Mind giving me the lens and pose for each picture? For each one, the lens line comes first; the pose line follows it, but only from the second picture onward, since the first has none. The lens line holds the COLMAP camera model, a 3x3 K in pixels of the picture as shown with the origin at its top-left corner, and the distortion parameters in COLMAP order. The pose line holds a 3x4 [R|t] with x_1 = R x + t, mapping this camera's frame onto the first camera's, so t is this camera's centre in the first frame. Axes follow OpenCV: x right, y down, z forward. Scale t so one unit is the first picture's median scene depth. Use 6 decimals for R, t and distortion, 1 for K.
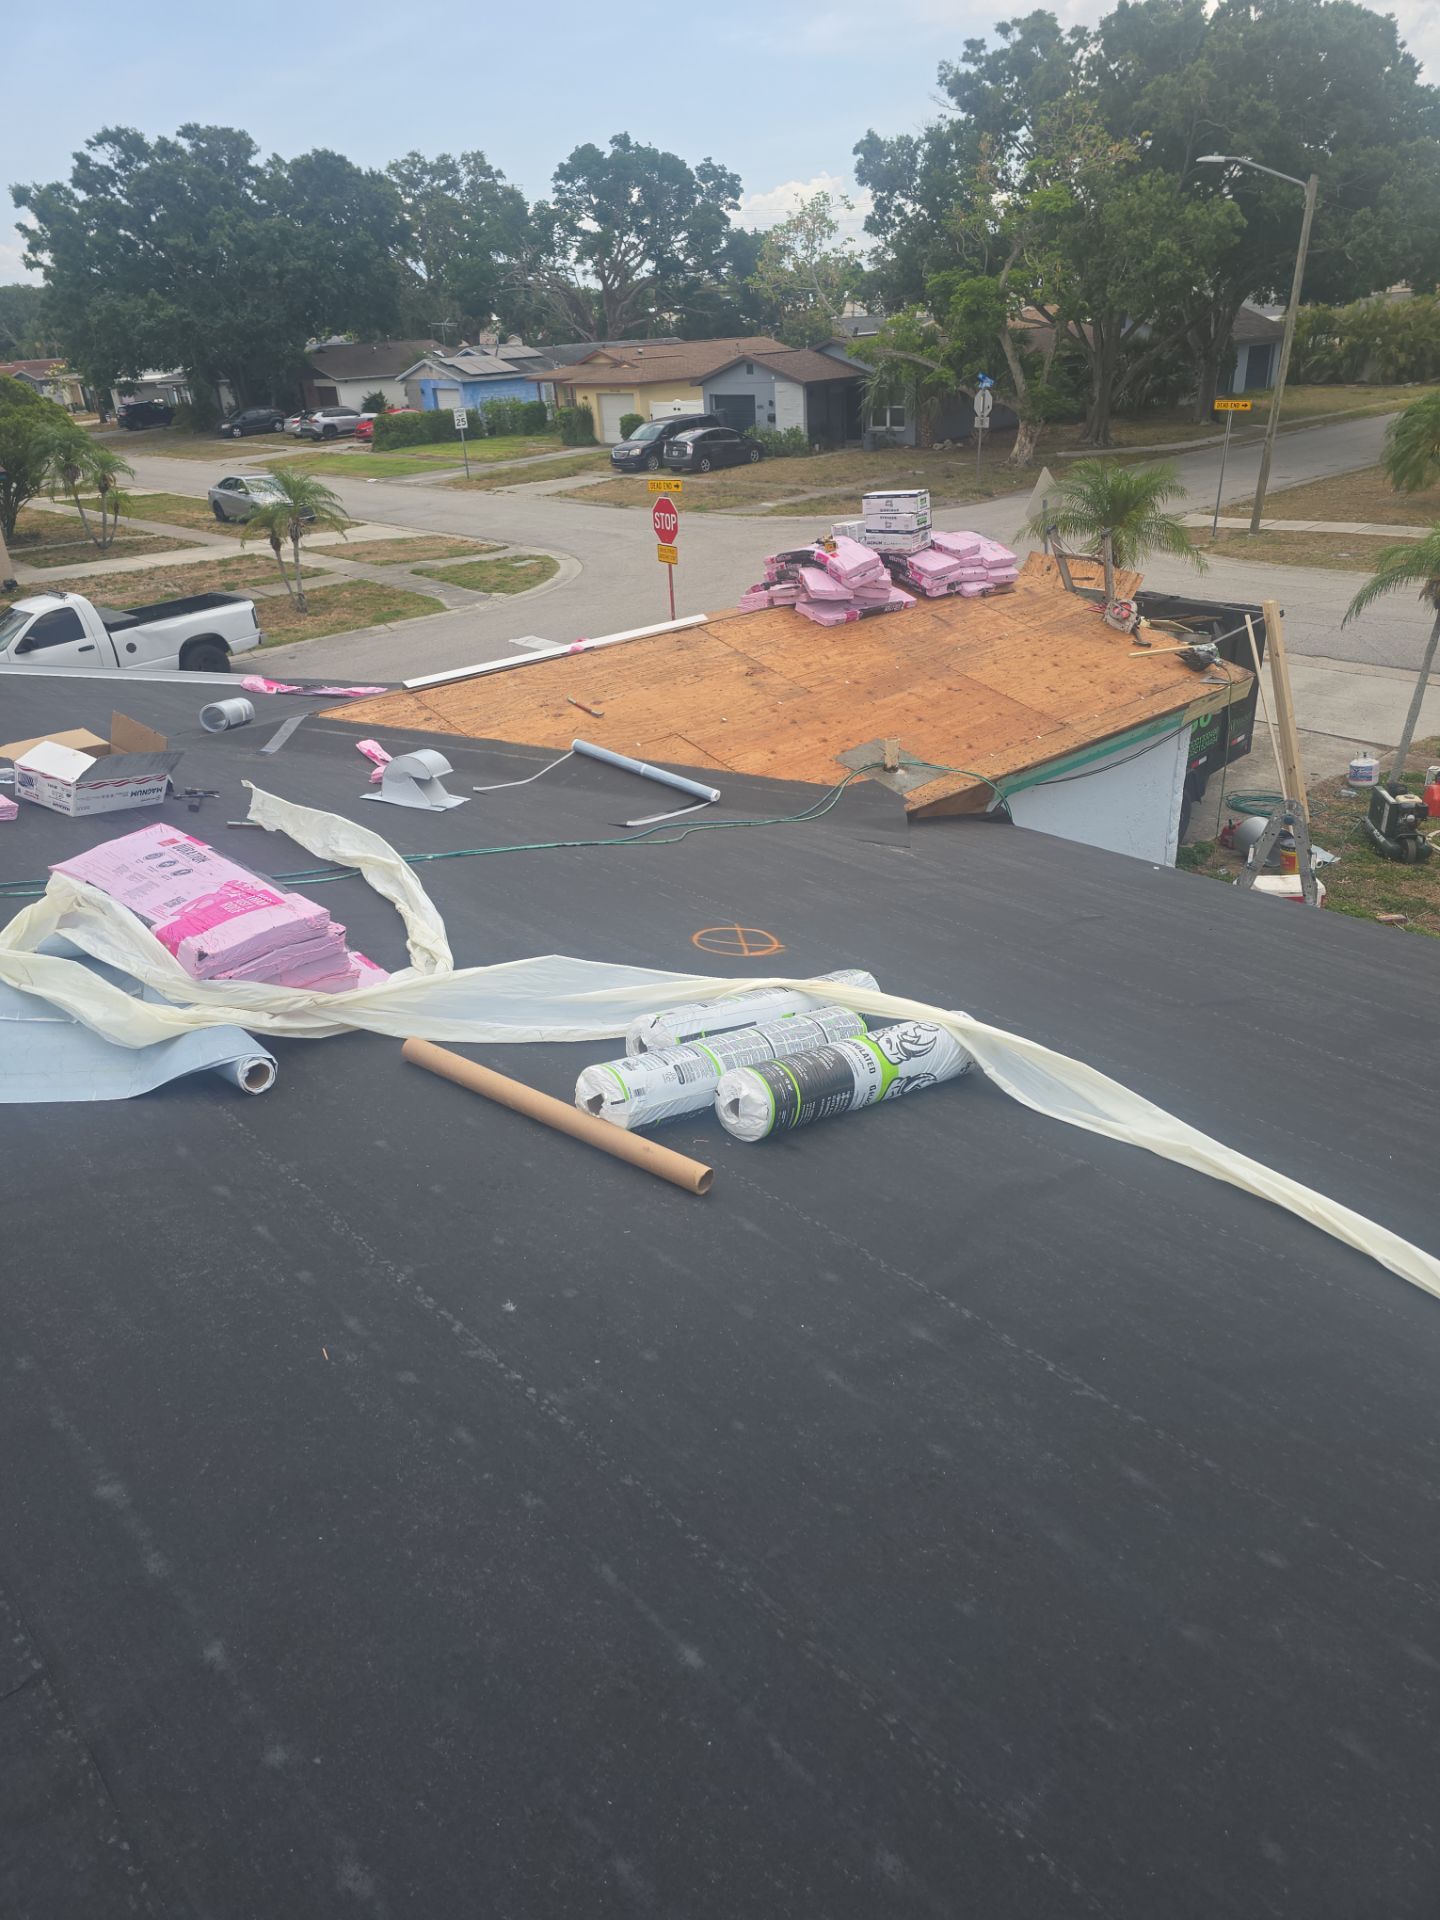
lens RADIAL K [[1301.7, 0, 713.6], [0, 1301.7, 948.1], [0, 0, 1]] dist [0.066679, -0.064440]
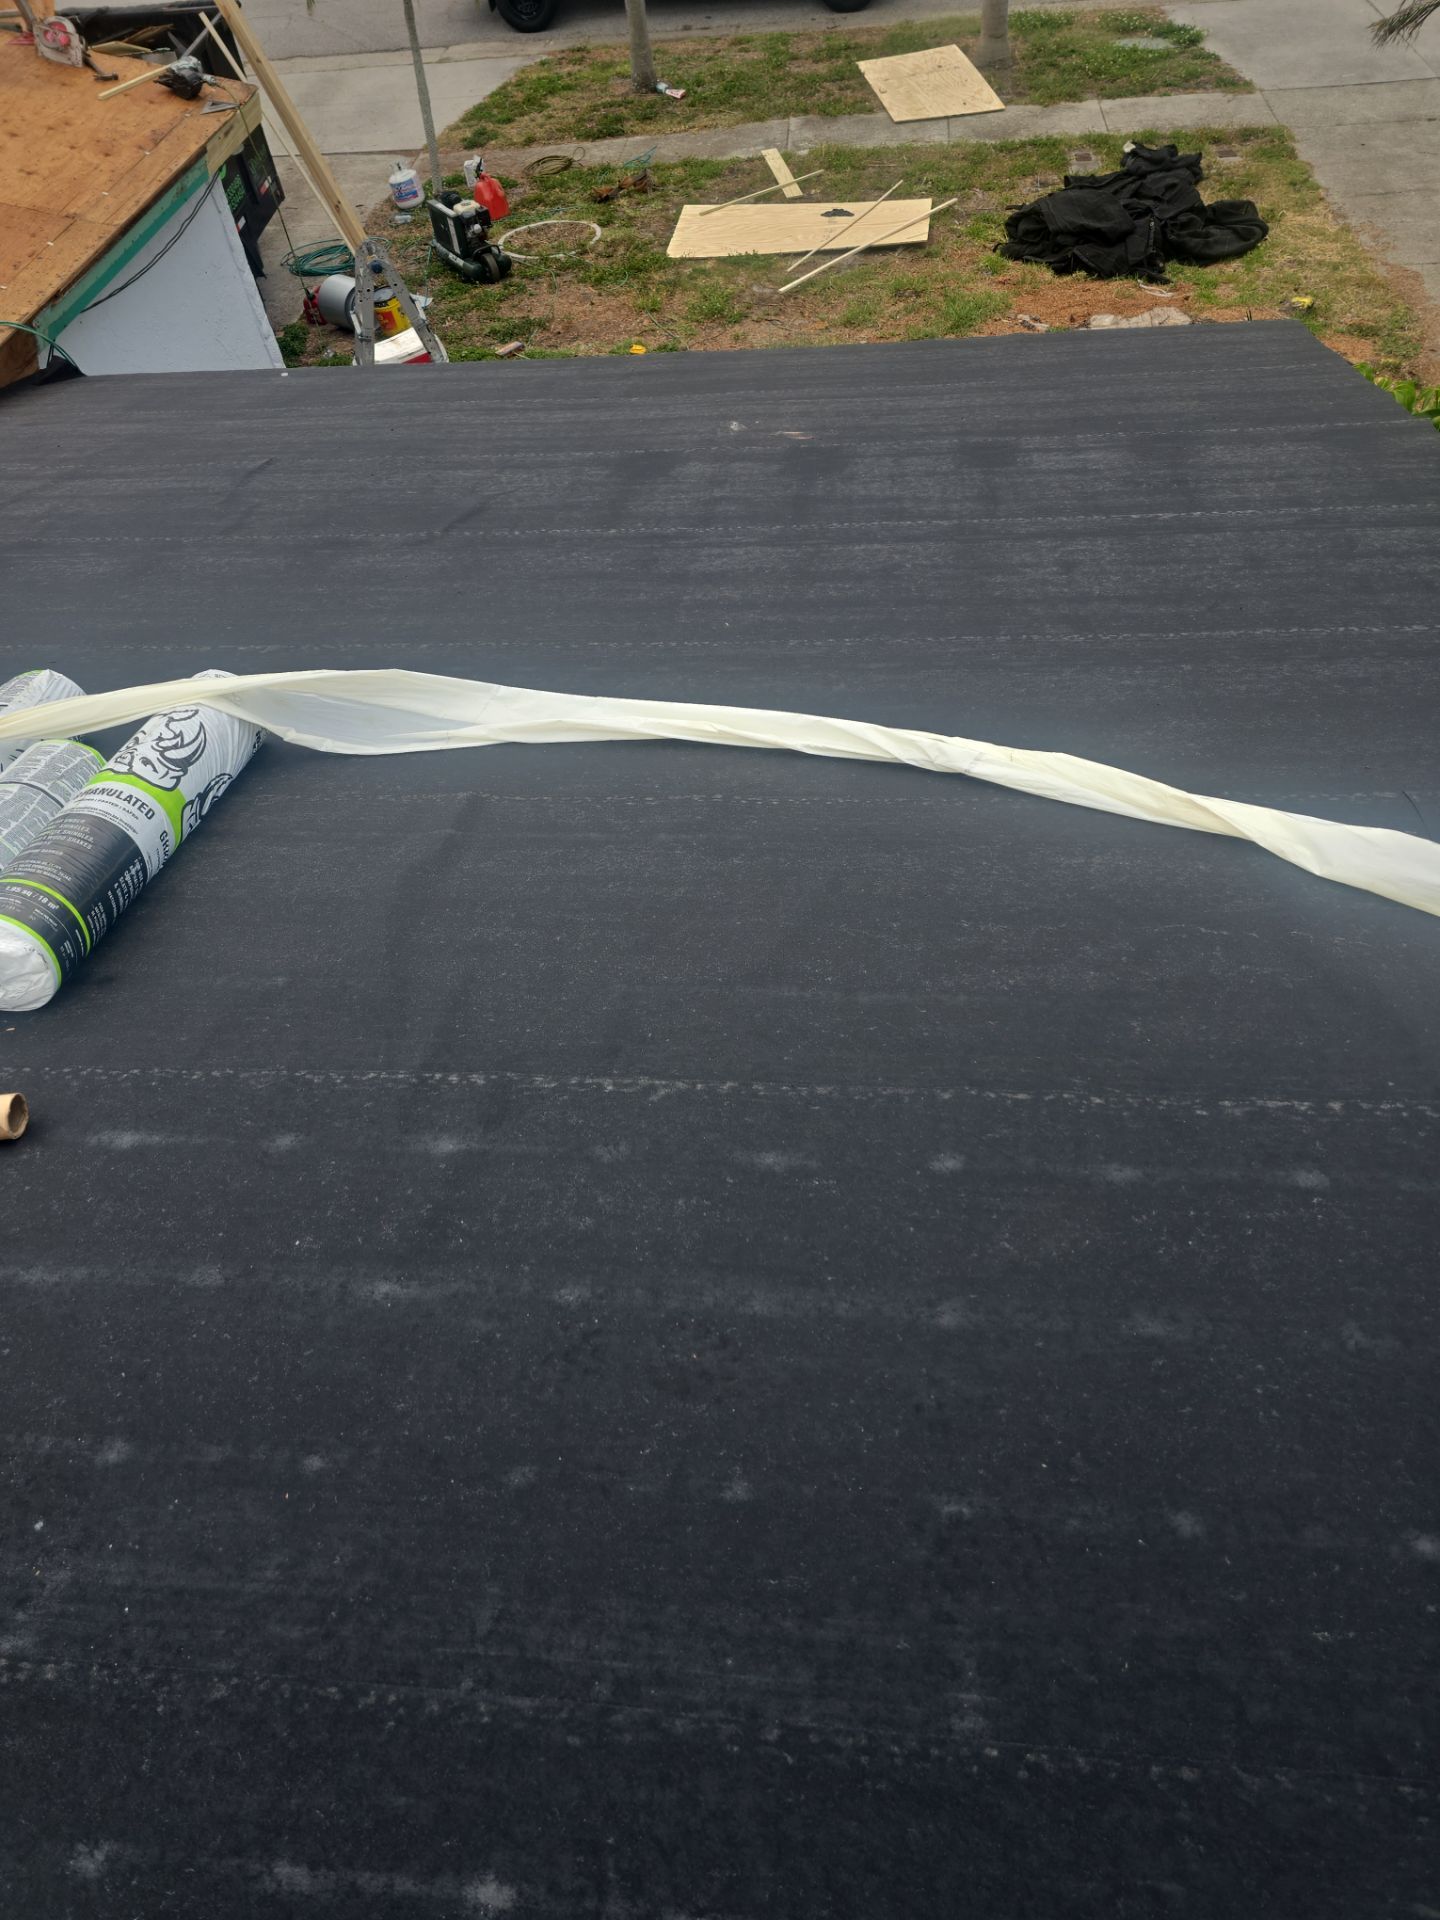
lens RADIAL K [[1301.7, 0, 713.6], [0, 1301.7, 948.1], [0, 0, 1]] dist [0.066679, -0.064440]
pose [[0.745565, -0.515149, 0.422793, 0.006722], [0.339323, 0.839459, 0.424462, -0.018485], [-0.573579, -0.173001, 0.800673, 0.123644]]
